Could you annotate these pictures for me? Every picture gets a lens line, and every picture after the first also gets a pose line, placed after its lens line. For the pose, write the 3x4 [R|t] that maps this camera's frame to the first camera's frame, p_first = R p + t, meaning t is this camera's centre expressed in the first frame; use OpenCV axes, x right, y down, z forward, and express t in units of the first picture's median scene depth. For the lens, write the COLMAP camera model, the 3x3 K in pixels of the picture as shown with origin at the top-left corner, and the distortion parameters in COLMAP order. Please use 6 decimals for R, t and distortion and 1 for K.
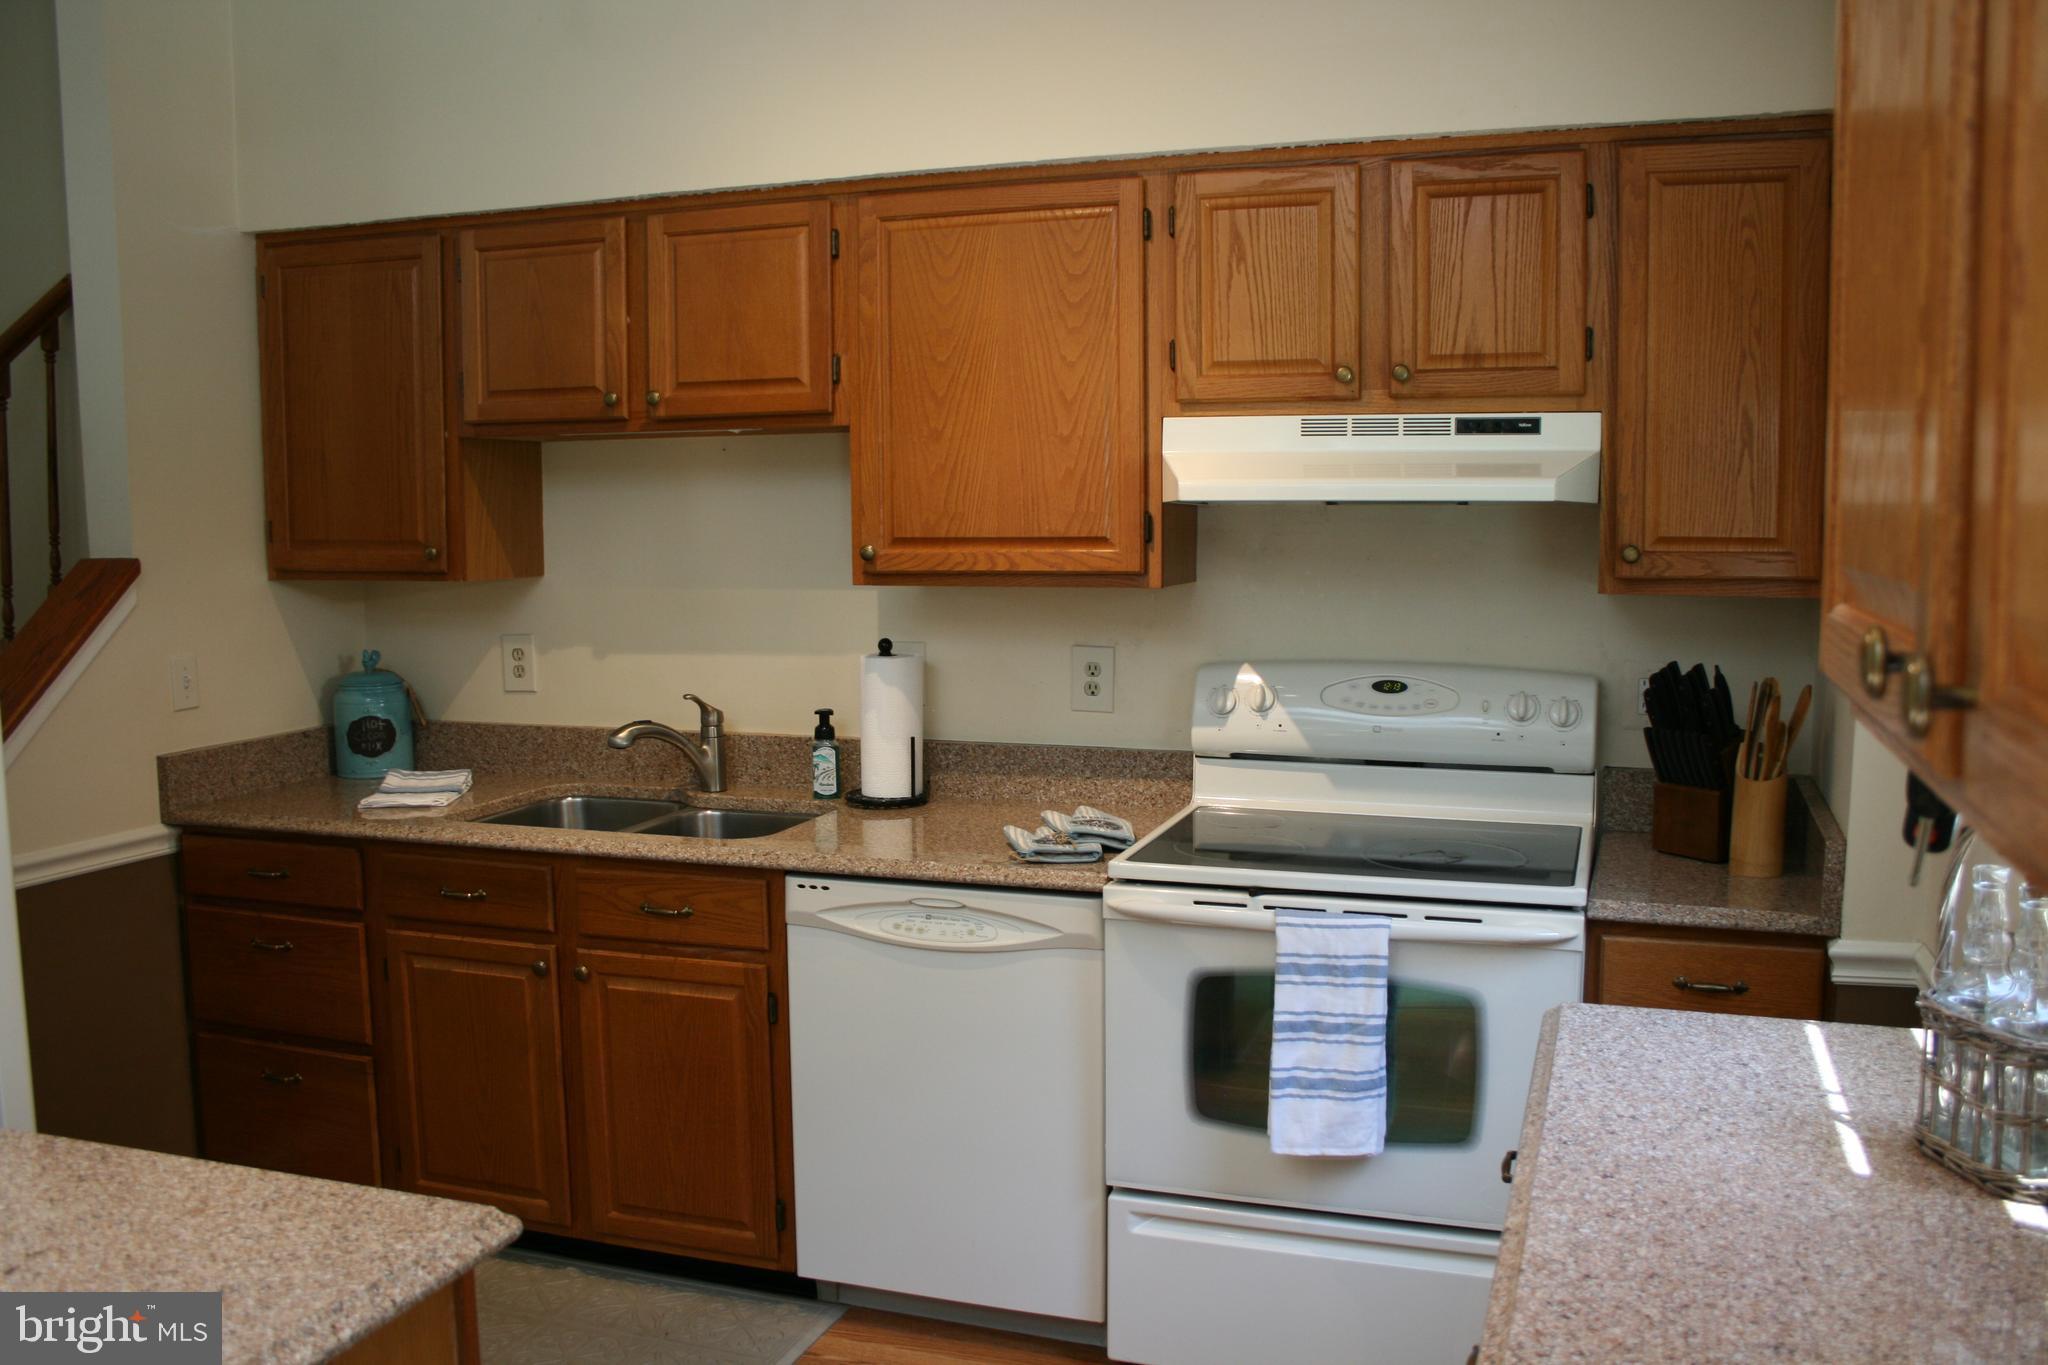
lens RADIAL K [[1713.3, 0, 1040.7], [0, 1713.3, 709.2], [0, 0, 1]] dist [-0.162396, 0.129933]
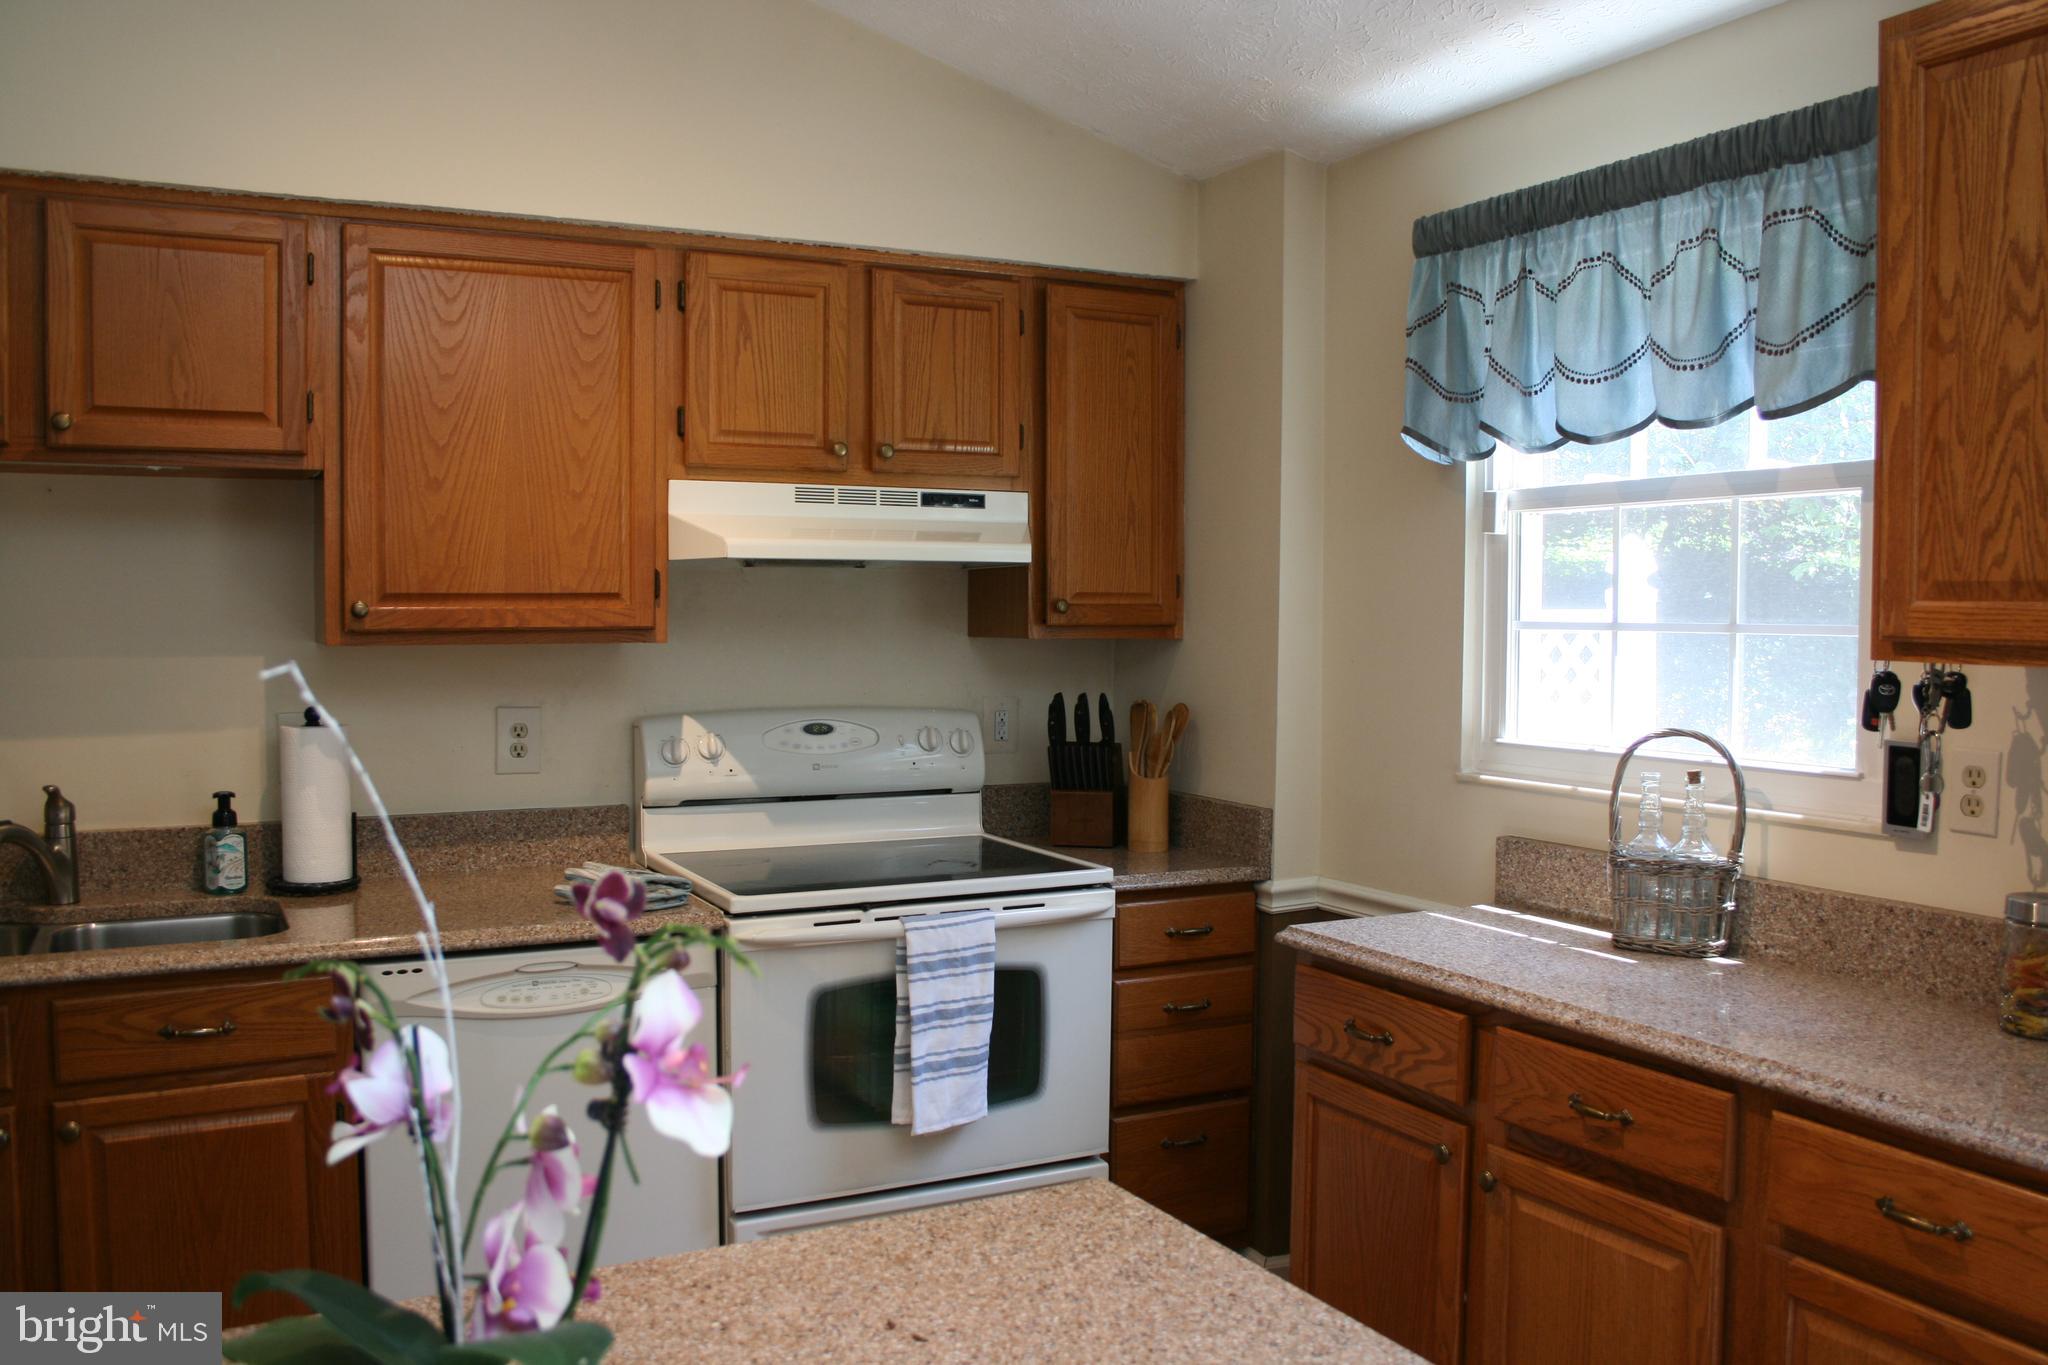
lens RADIAL K [[1713.3, 0, 1040.7], [0, 1713.3, 709.2], [0, 0, 1]] dist [-0.162396, 0.129933]
pose [[0.679122, -0.035352, 0.733173, -0.555306], [0.077600, 0.996700, -0.023820, 0.012634], [-0.729912, 0.073071, 0.679625, 0.137409]]
